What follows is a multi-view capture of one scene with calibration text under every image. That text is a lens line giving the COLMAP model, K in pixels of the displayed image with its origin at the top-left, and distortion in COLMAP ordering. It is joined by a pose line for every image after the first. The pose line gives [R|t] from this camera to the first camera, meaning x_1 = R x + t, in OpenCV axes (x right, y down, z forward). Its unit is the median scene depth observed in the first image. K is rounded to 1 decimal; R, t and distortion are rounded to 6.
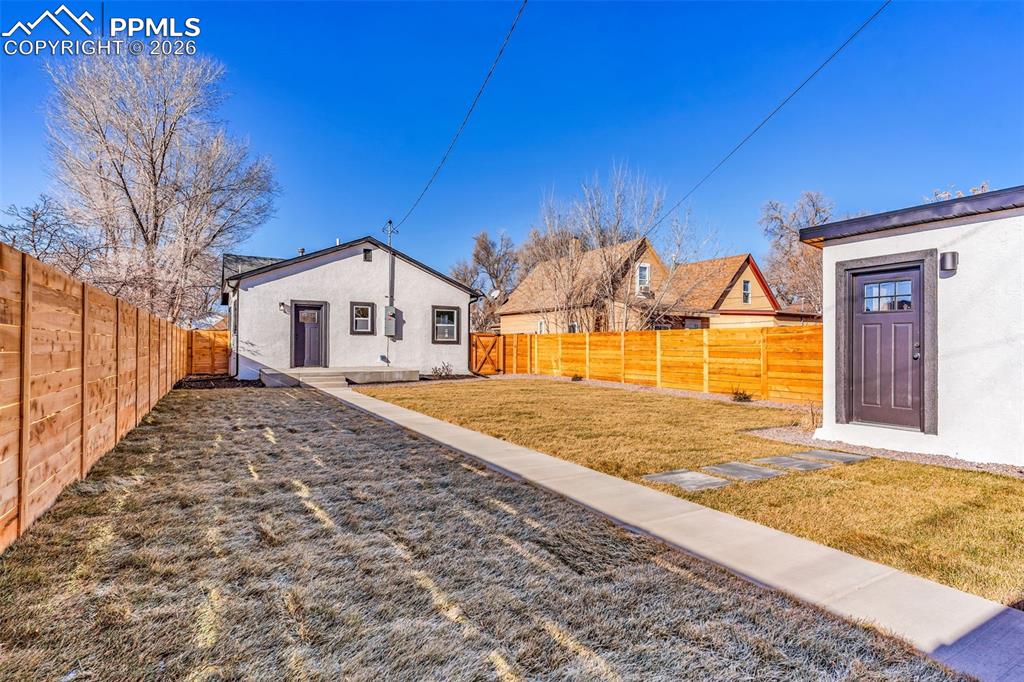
lens RADIAL K [[521.7, 0, 516.0], [0, 521.7, 342.9], [0, 0, 1]] dist [-0.001820, -0.000731]
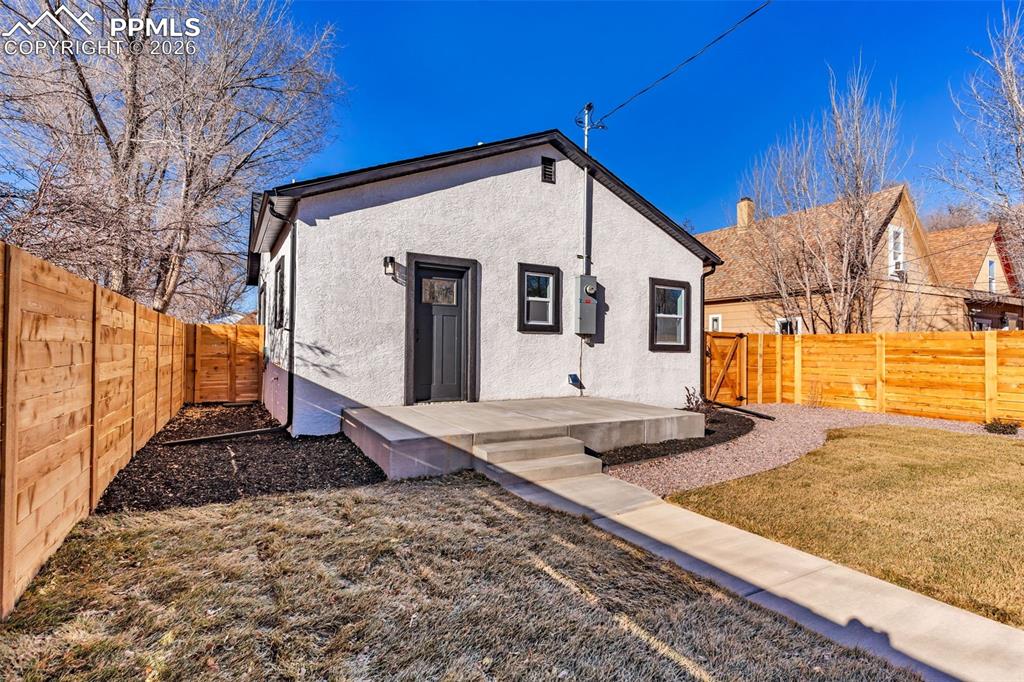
lens RADIAL K [[494.3, 0, 515.1], [0, 494.3, 343.2], [0, 0, 1]] dist [0.003179, -0.000169]
pose [[0.999933, 0.006696, -0.009417, -0.301918], [-0.006747, 0.999963, -0.005324, -0.002587], [0.009381, 0.005387, 0.999941, 0.520267]]
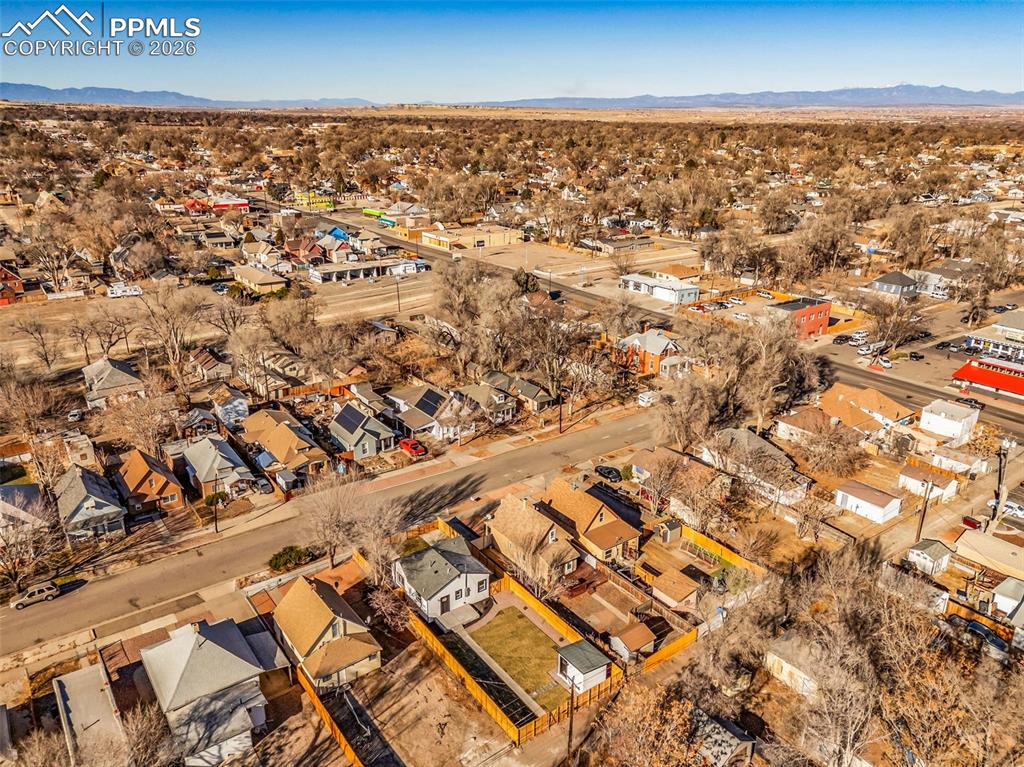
lens RADIAL K [[745.3, 0, 513.7], [0, 745.3, 381.8], [0, 0, 1]] dist [0.083841, -0.059047]
pose [[0.995701, -0.020755, 0.090272, -0.335229], [-0.012096, 0.937092, 0.348873, -2.784892], [-0.091834, -0.348465, 0.932812, -2.779719]]
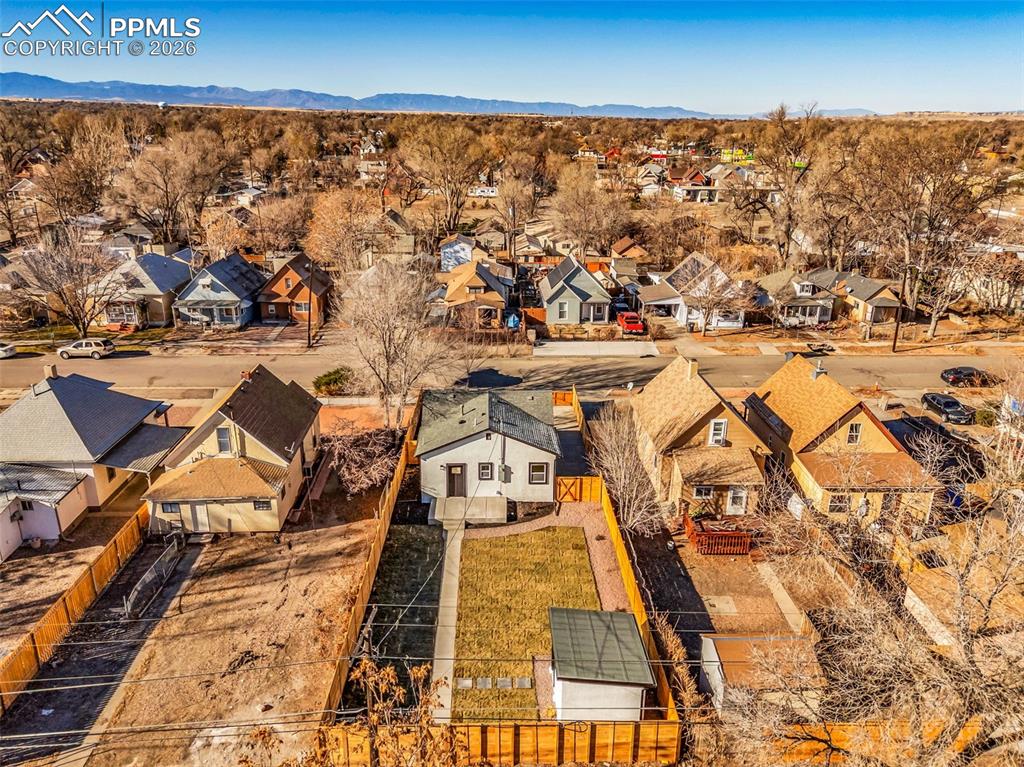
lens RADIAL K [[745.3, 0, 515.3], [0, 745.3, 382.6], [0, 0, 1]] dist [0.083841, -0.059047]
pose [[0.876120, 0.170052, -0.451106, 0.811585], [-0.007086, 0.940165, 0.340647, -1.110781], [0.482042, -0.295251, 0.824902, -0.847960]]
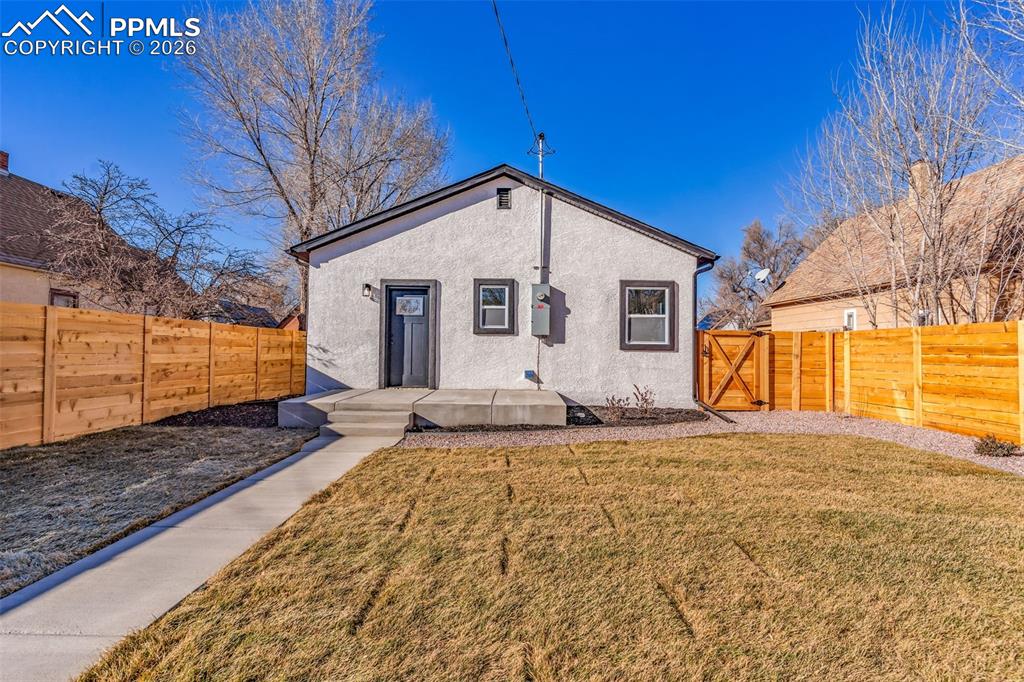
lens RADIAL K [[494.3, 0, 512.4], [0, 494.3, 344.9], [0, 0, 1]] dist [0.003179, -0.000169]
pose [[0.864219, -0.003655, -0.503102, 0.001852], [-0.002314, 0.999934, -0.011239, 0.002122], [0.503110, 0.010877, 0.864154, 0.512877]]
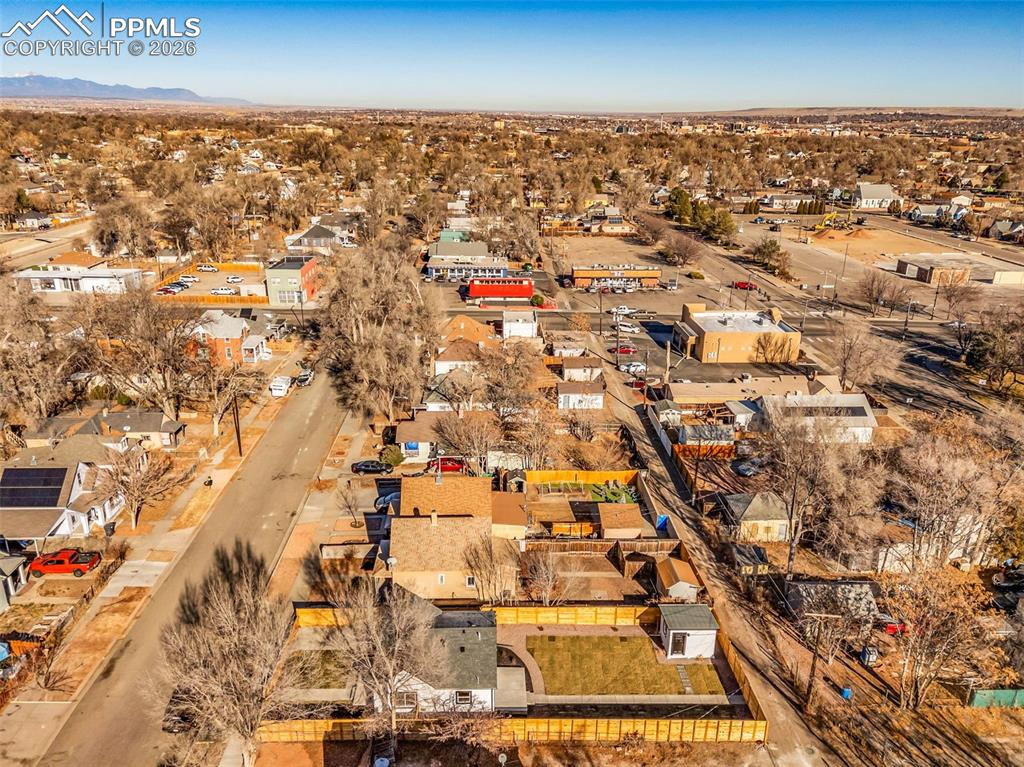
lens RADIAL K [[745.3, 0, 513.6], [0, 745.3, 383.7], [0, 0, 1]] dist [0.083841, -0.059047]
pose [[0.487305, -0.287914, 0.824402, -2.443494], [-0.022758, 0.939574, 0.341589, -2.142629], [-0.872935, -0.185220, 0.451307, -0.274400]]
